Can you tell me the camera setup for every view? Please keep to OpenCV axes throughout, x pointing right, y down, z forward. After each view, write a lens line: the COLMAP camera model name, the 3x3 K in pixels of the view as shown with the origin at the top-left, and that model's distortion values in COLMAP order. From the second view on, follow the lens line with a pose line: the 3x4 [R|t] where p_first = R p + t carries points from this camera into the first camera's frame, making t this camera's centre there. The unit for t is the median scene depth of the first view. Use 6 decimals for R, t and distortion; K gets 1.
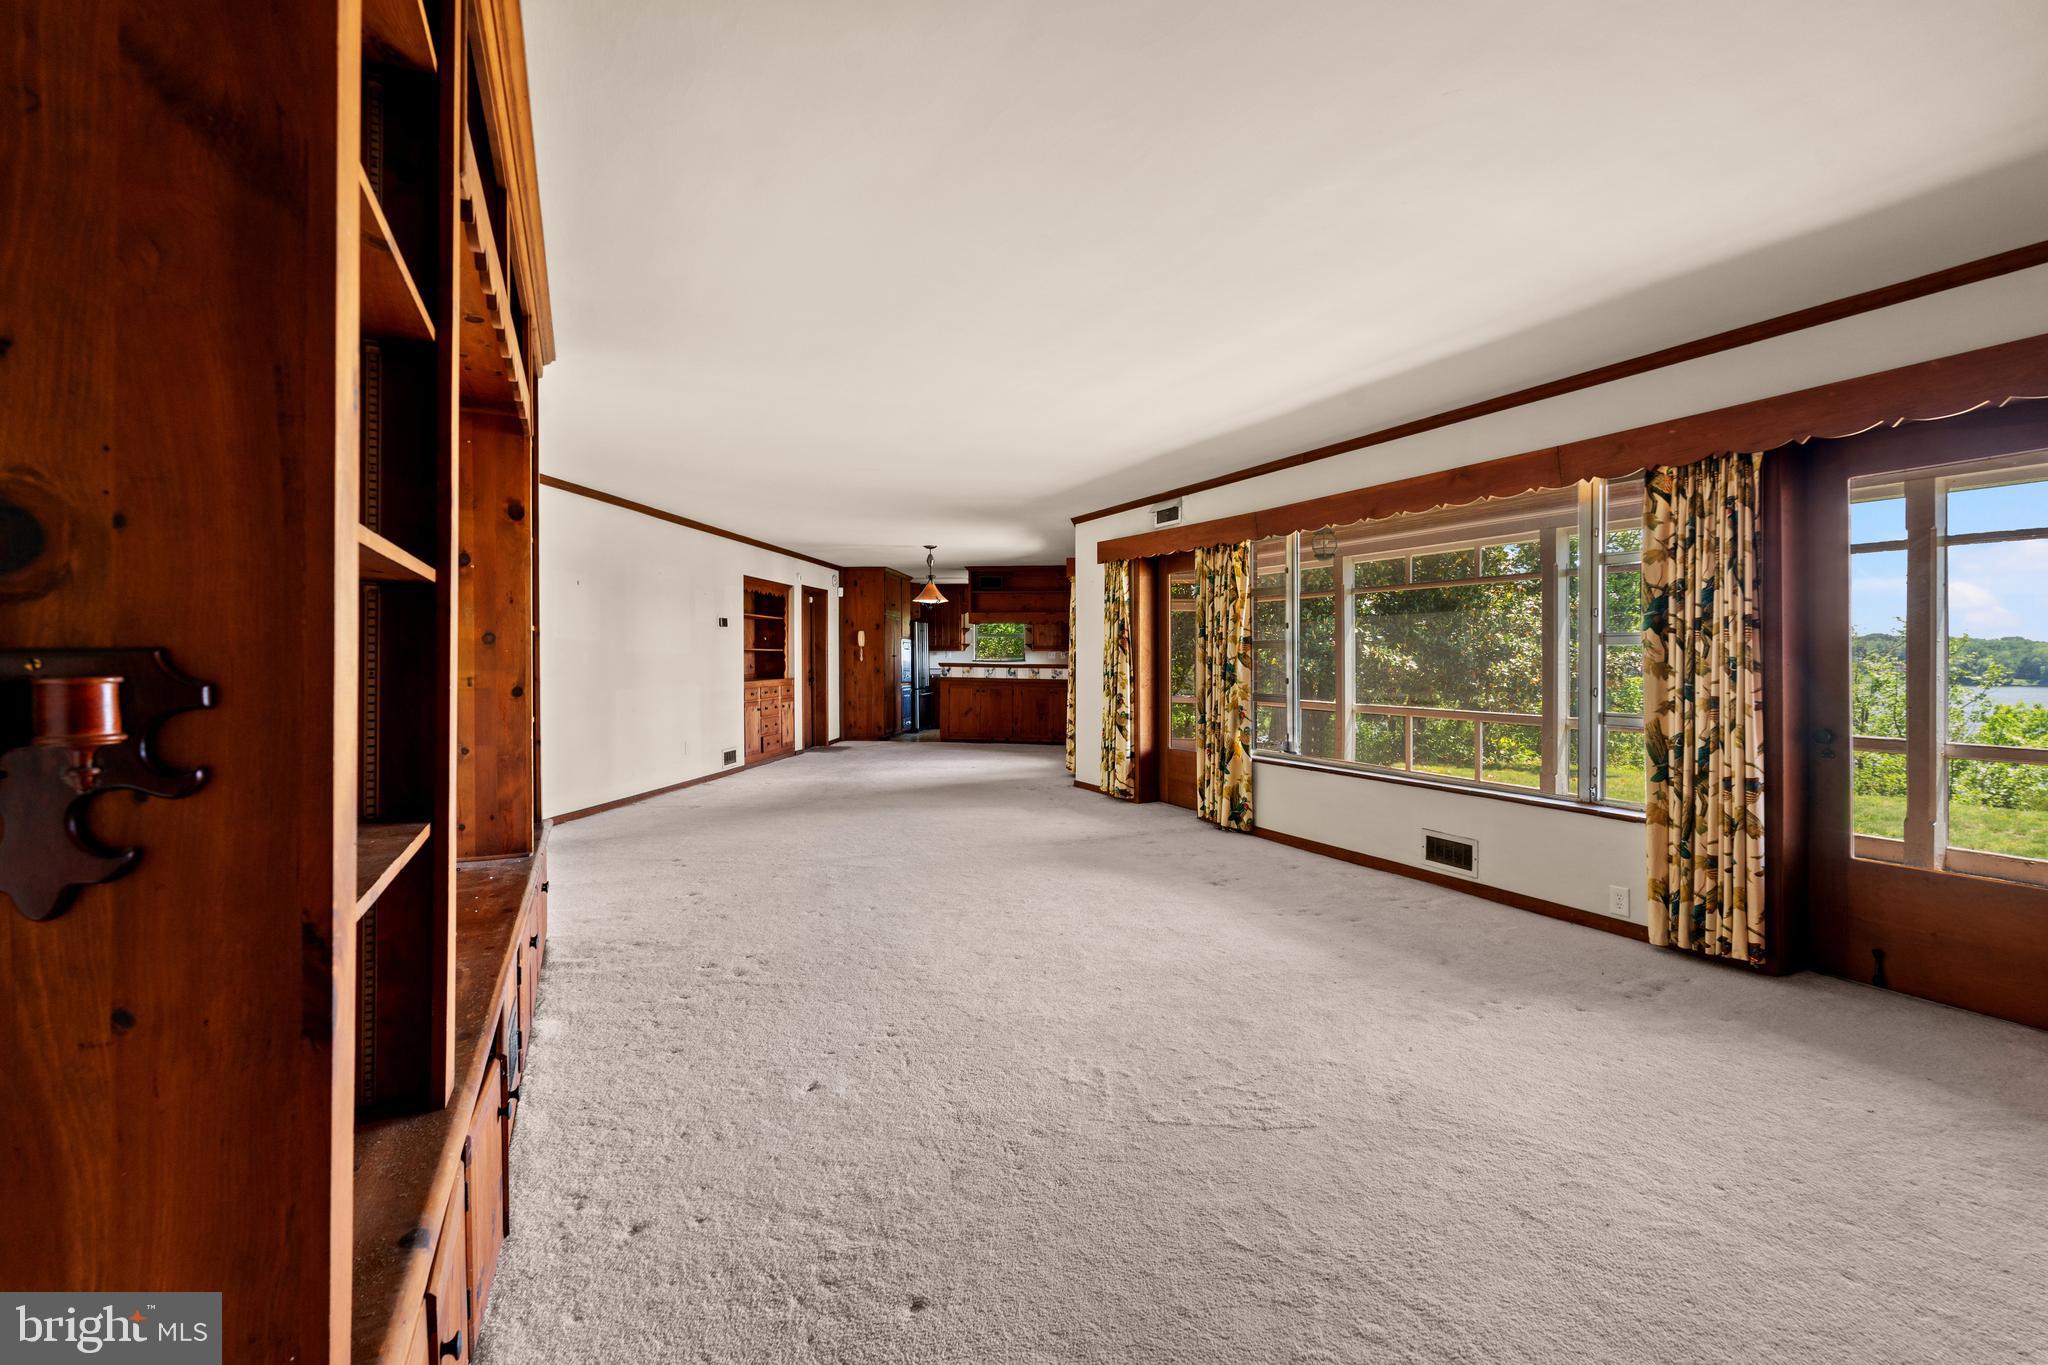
lens RADIAL K [[915.6, 0, 1024.0], [0, 915.6, 682.5], [0, 0, 1]] dist [0.001042, 0.000379]
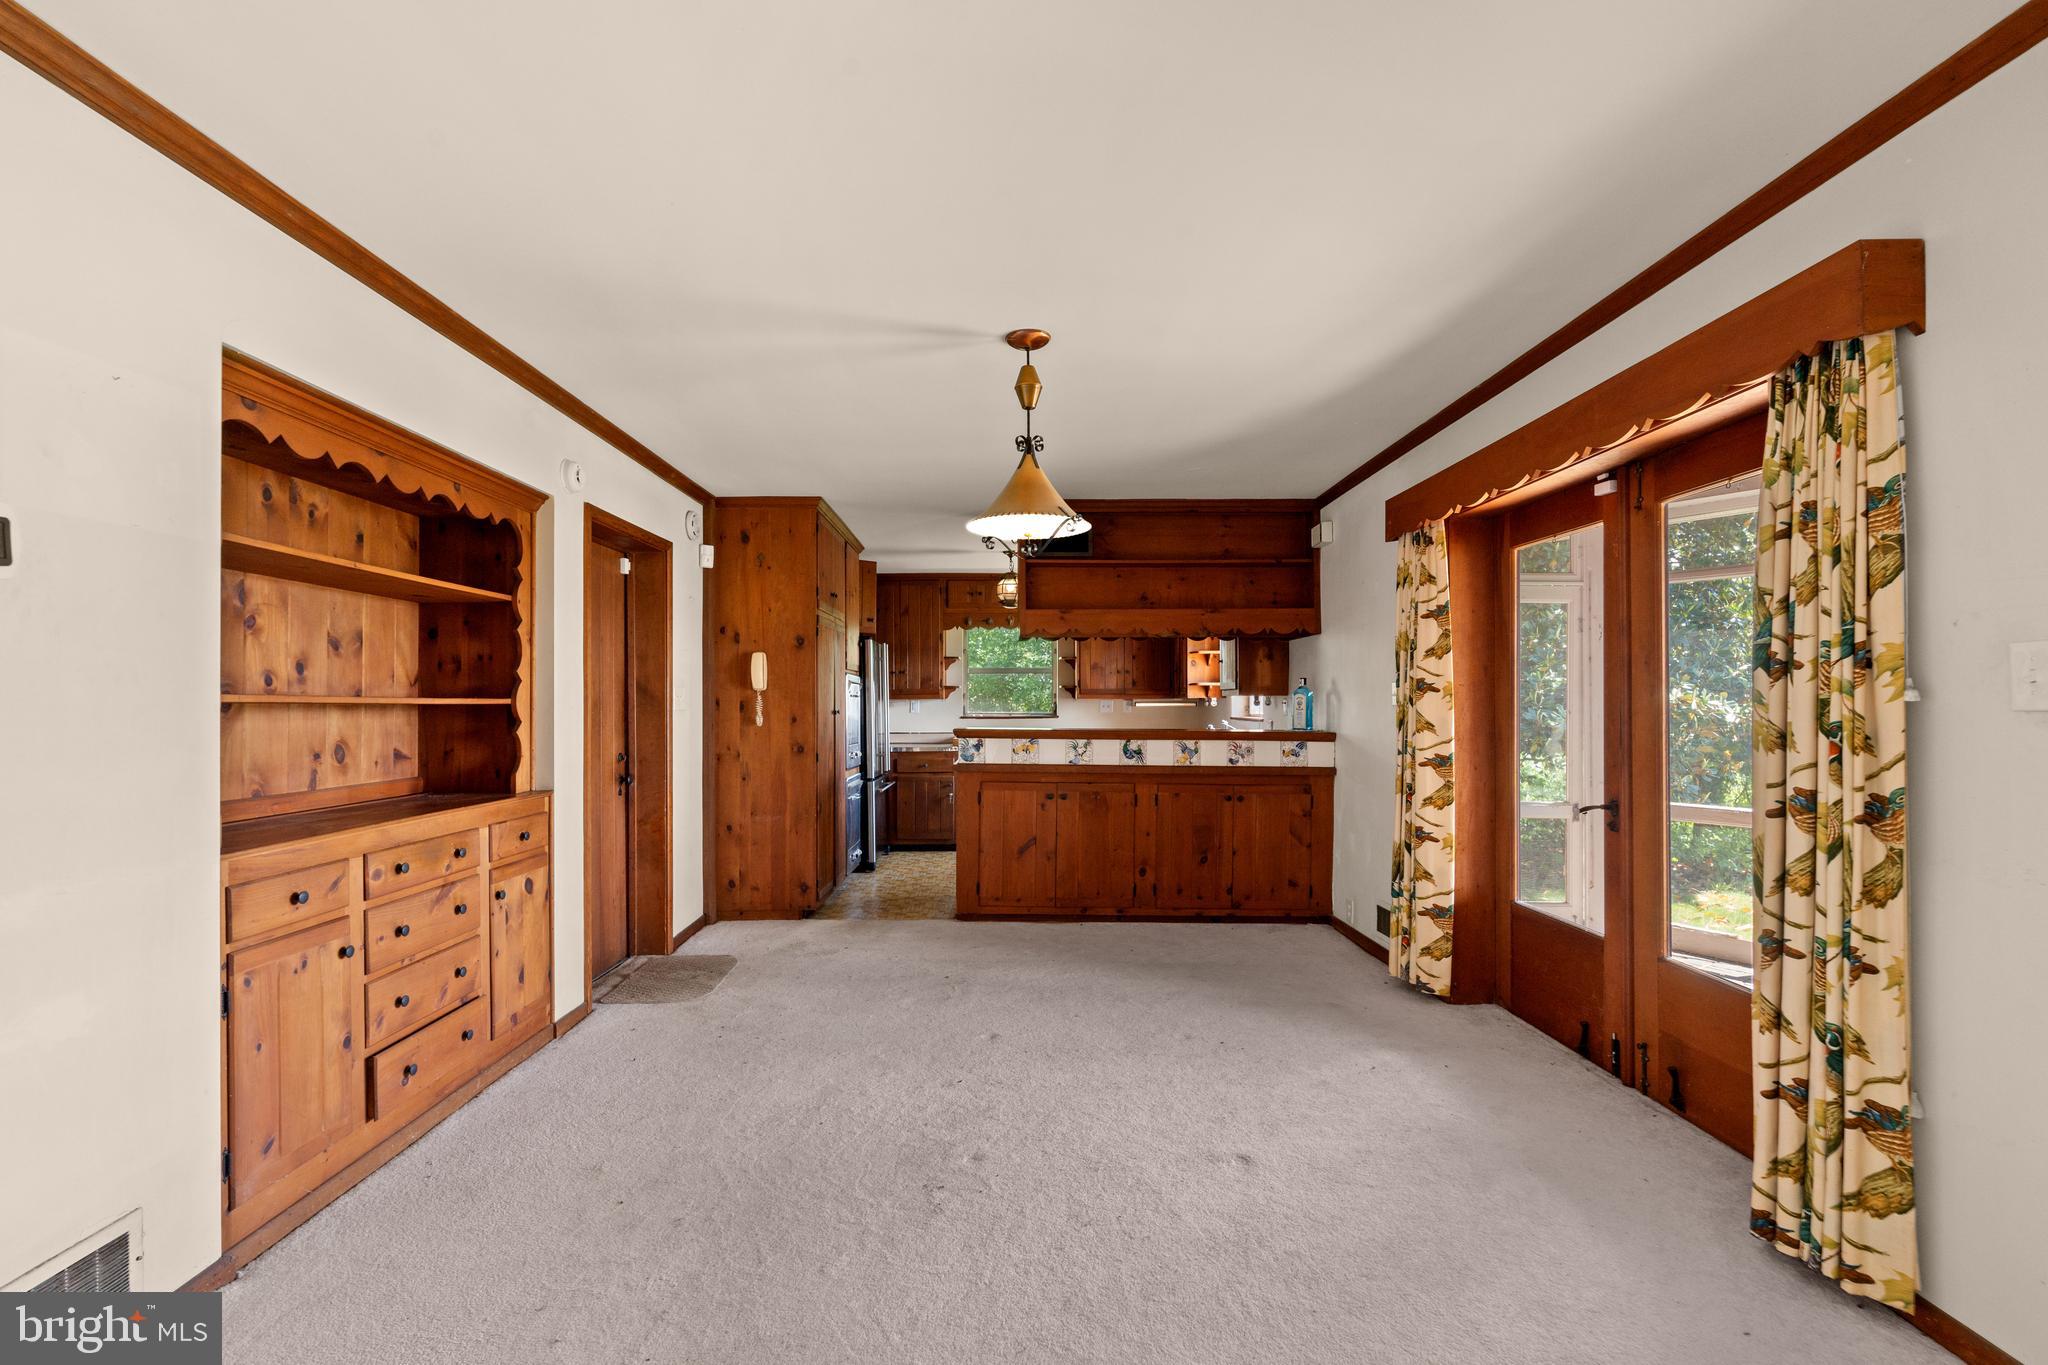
lens RADIAL K [[915.6, 0, 1024.0], [0, 915.6, 682.5], [0, 0, 1]] dist [0.001042, 0.000379]
pose [[0.990927, -0.004715, 0.134316, -0.115107], [0.011520, 0.998686, -0.049936, -0.021084], [-0.133904, 0.051030, 0.989680, 0.577909]]
